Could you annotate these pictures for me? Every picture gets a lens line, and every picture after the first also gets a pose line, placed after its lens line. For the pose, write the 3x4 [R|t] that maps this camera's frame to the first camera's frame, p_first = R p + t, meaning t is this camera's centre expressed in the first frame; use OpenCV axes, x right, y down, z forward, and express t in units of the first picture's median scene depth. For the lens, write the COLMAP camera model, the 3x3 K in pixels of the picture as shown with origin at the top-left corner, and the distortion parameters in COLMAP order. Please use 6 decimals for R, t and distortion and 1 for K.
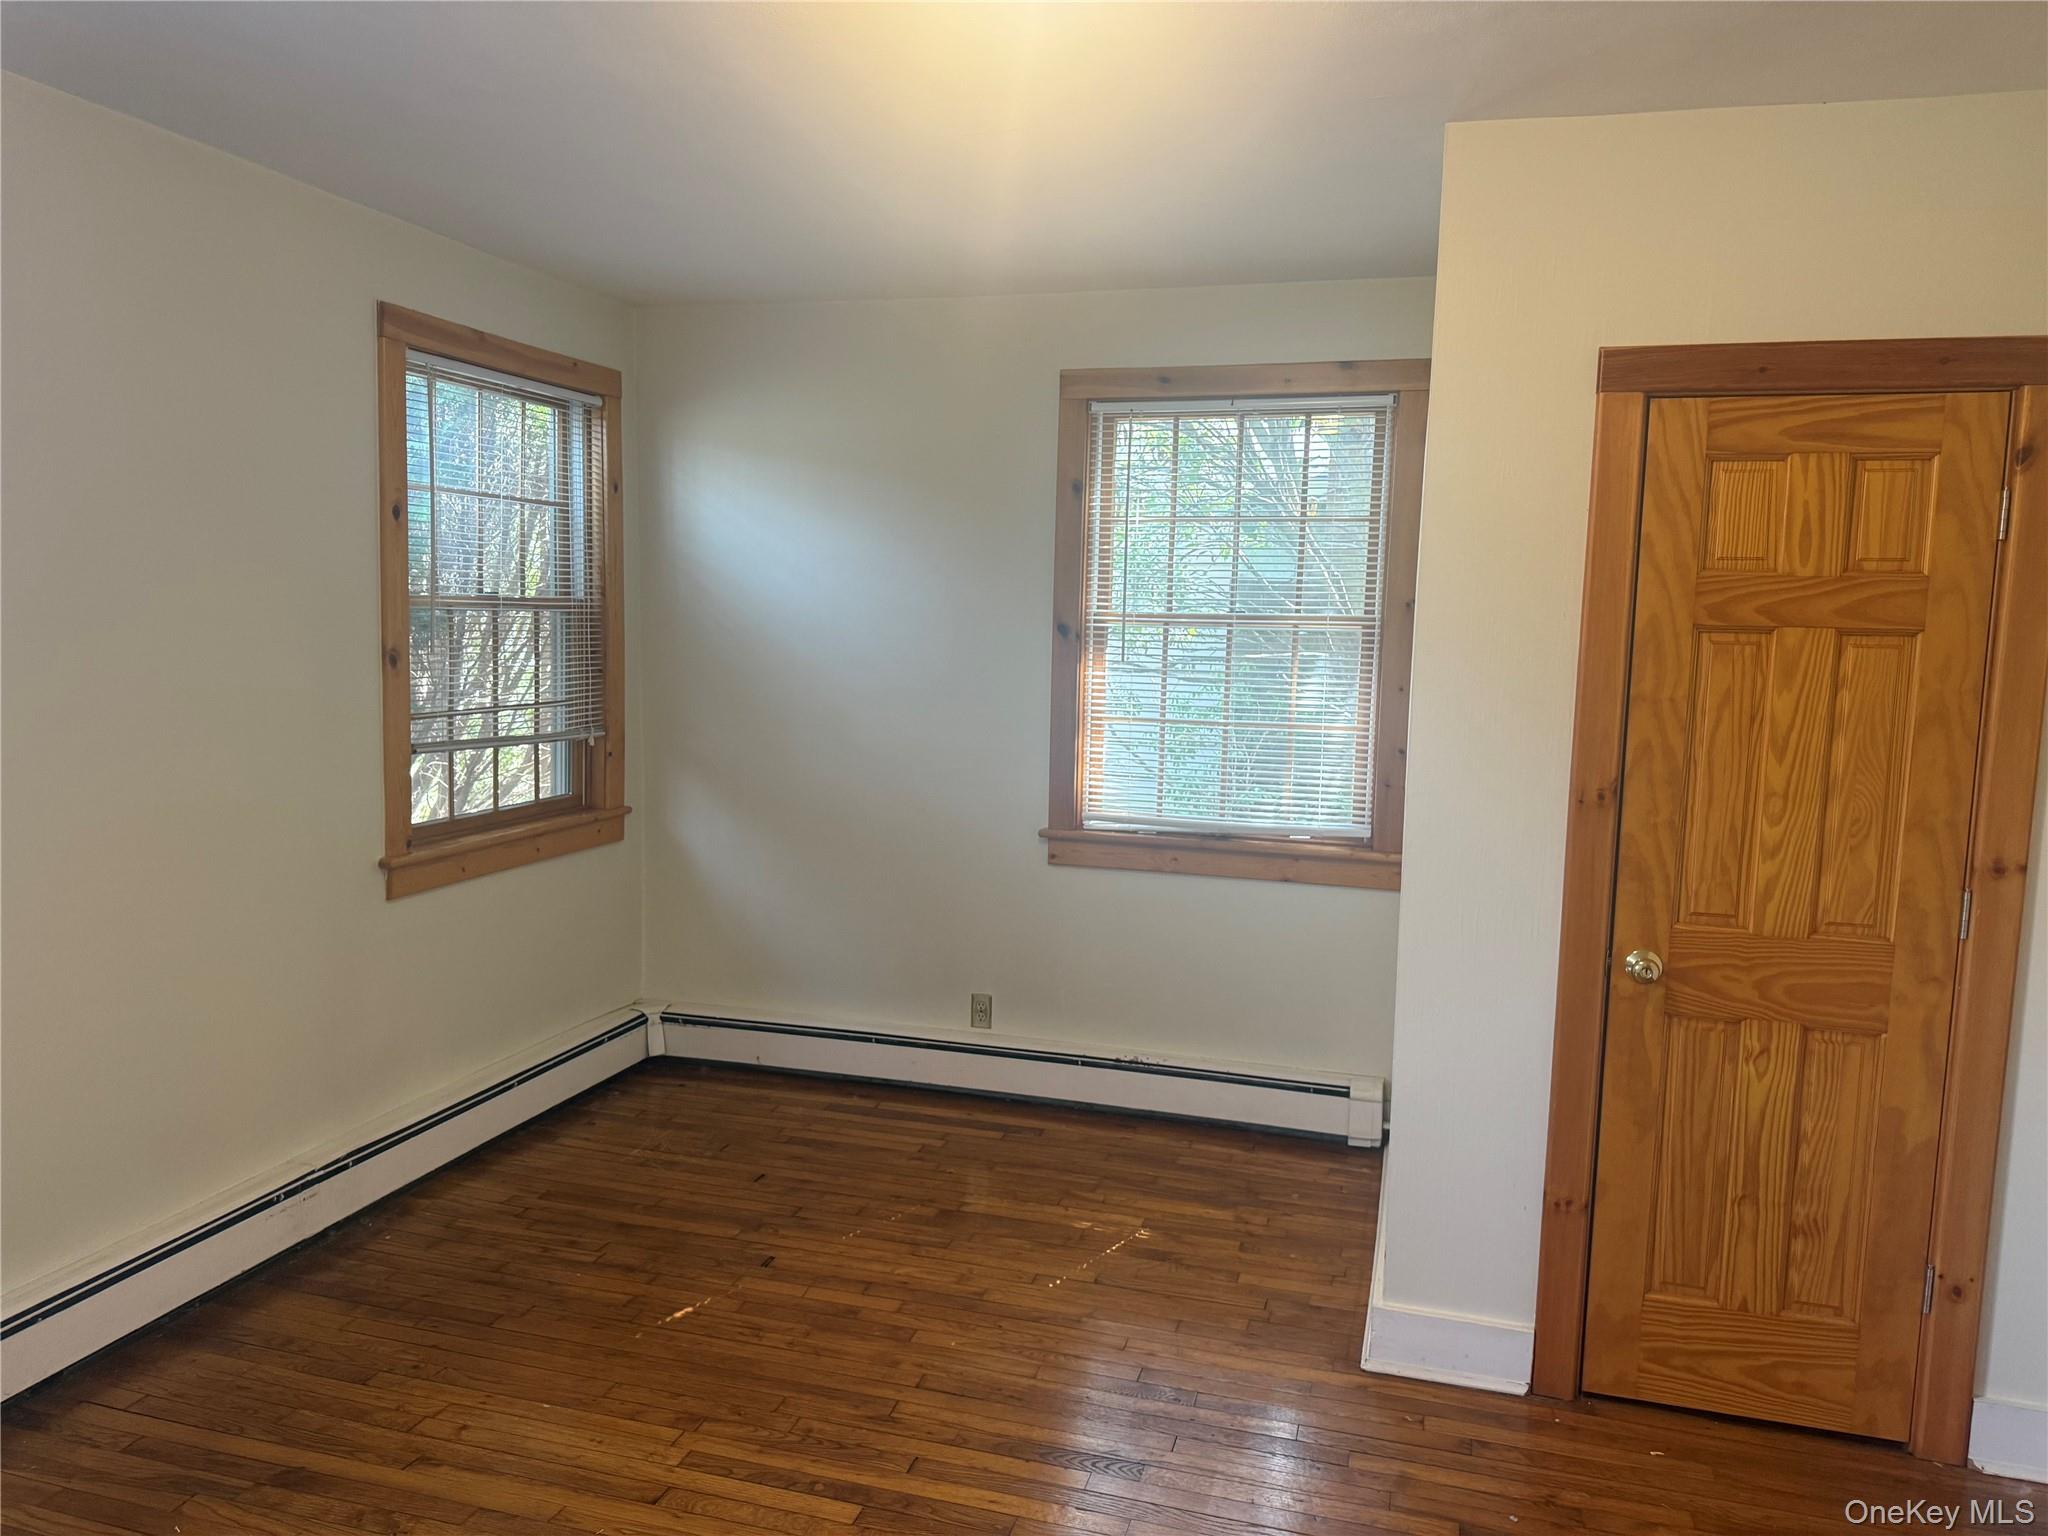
lens RADIAL K [[1432.2, 0, 1029.5], [0, 1432.2, 759.3], [0, 0, 1]] dist [0.080884, -0.111936]
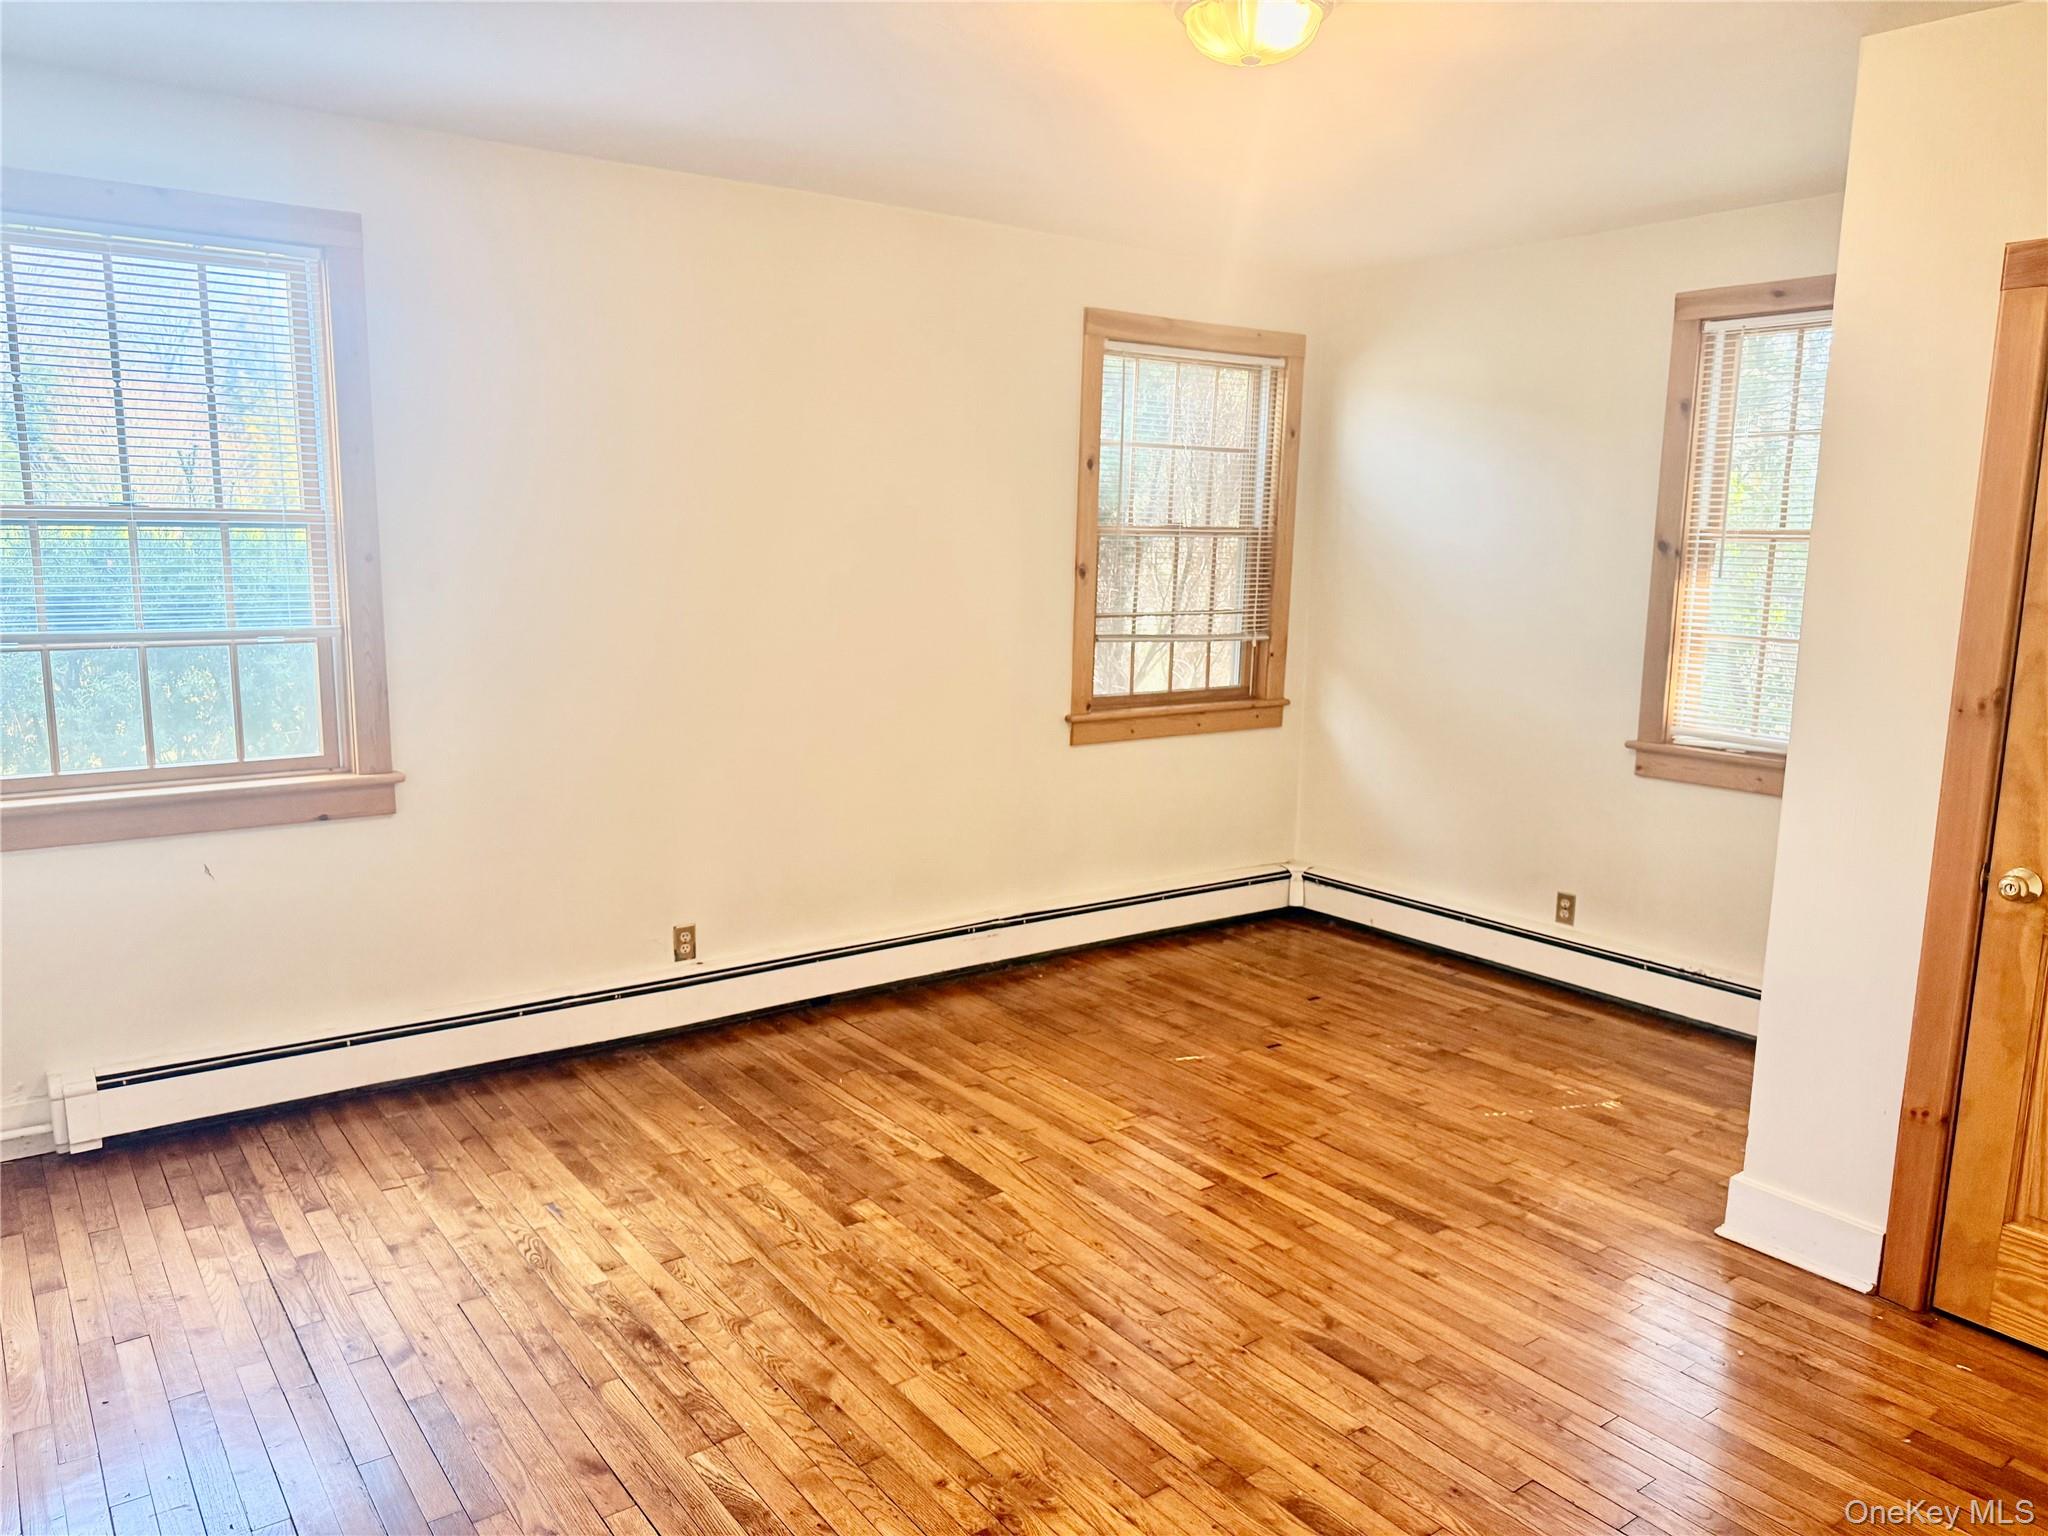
lens RADIAL K [[1432.2, 0, 1029.5], [0, 1432.2, 759.3], [0, 0, 1]] dist [0.080884, -0.111936]
pose [[0.796618, 0.083719, -0.598658, 0.331015], [-0.060827, 0.996438, 0.058405, 0.030849], [0.601416, -0.010112, 0.798872, -0.116297]]
